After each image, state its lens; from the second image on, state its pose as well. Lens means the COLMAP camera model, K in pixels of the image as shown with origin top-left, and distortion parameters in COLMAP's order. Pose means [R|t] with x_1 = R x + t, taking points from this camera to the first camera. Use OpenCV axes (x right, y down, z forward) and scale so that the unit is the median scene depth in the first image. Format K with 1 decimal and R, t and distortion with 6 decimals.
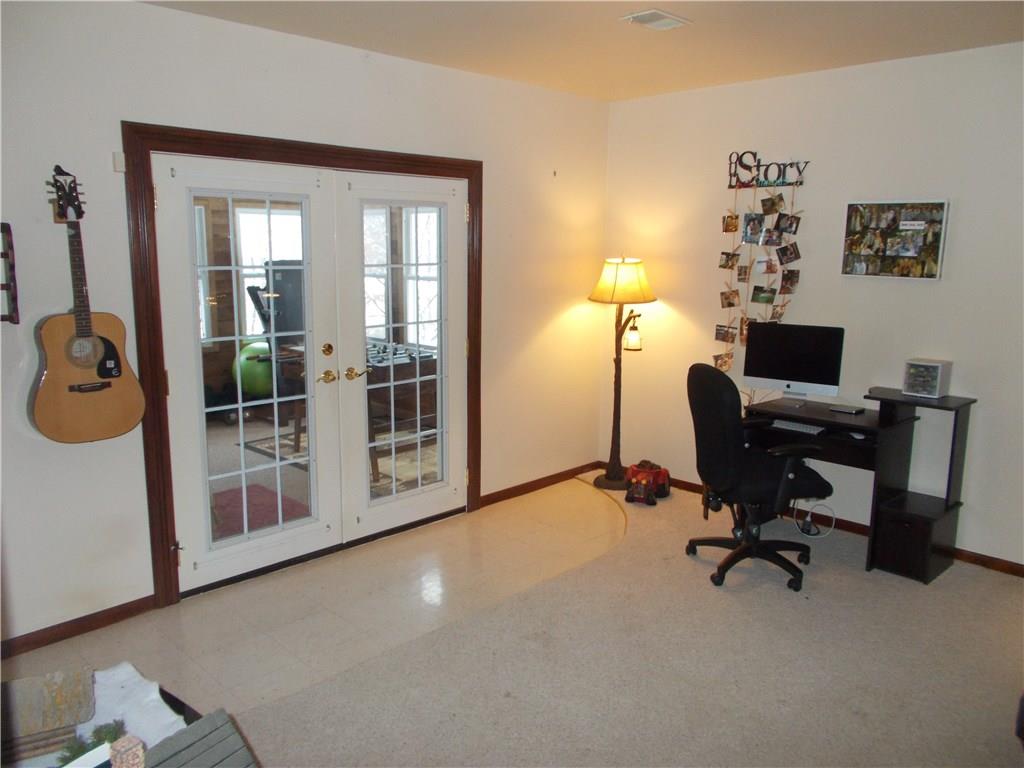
lens RADIAL K [[781.5, 0, 505.1], [0, 781.5, 383.6], [0, 0, 1]] dist [0.007547, -0.008489]
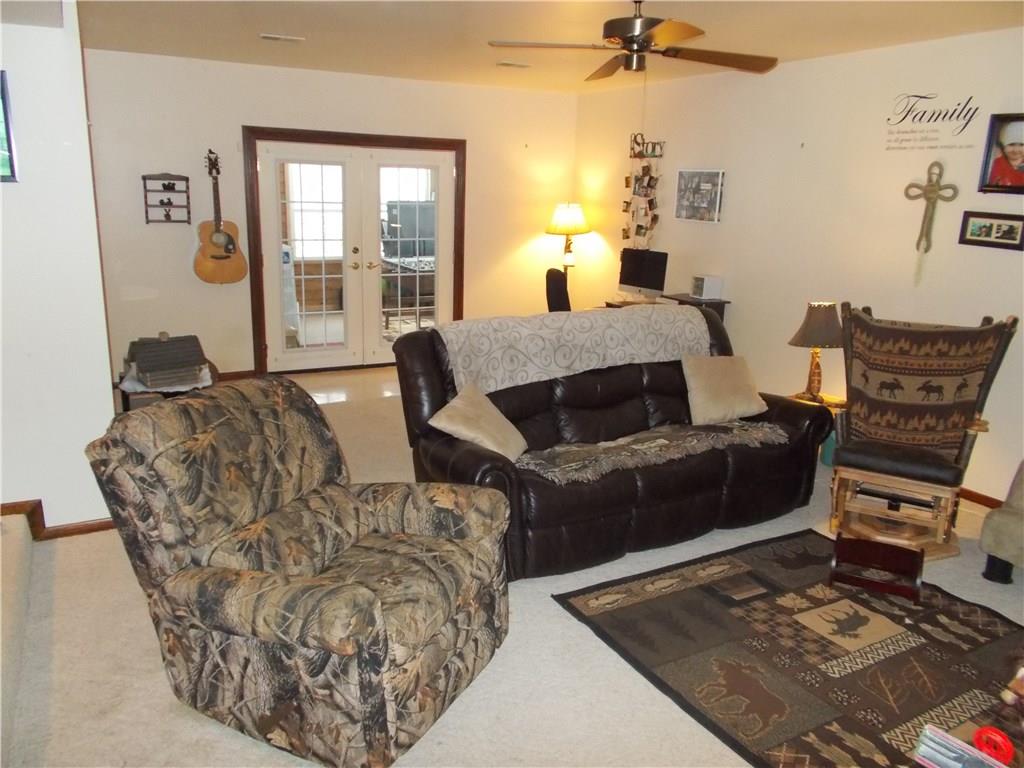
lens RADIAL K [[781.5, 0, 516.1], [0, 781.5, 384.0], [0, 0, 1]] dist [0.007547, -0.008489]
pose [[0.956738, 0.092197, -0.275957, 0.592779], [-0.073305, 0.994252, 0.078033, 0.086159], [0.281565, -0.054429, 0.957997, -0.566275]]
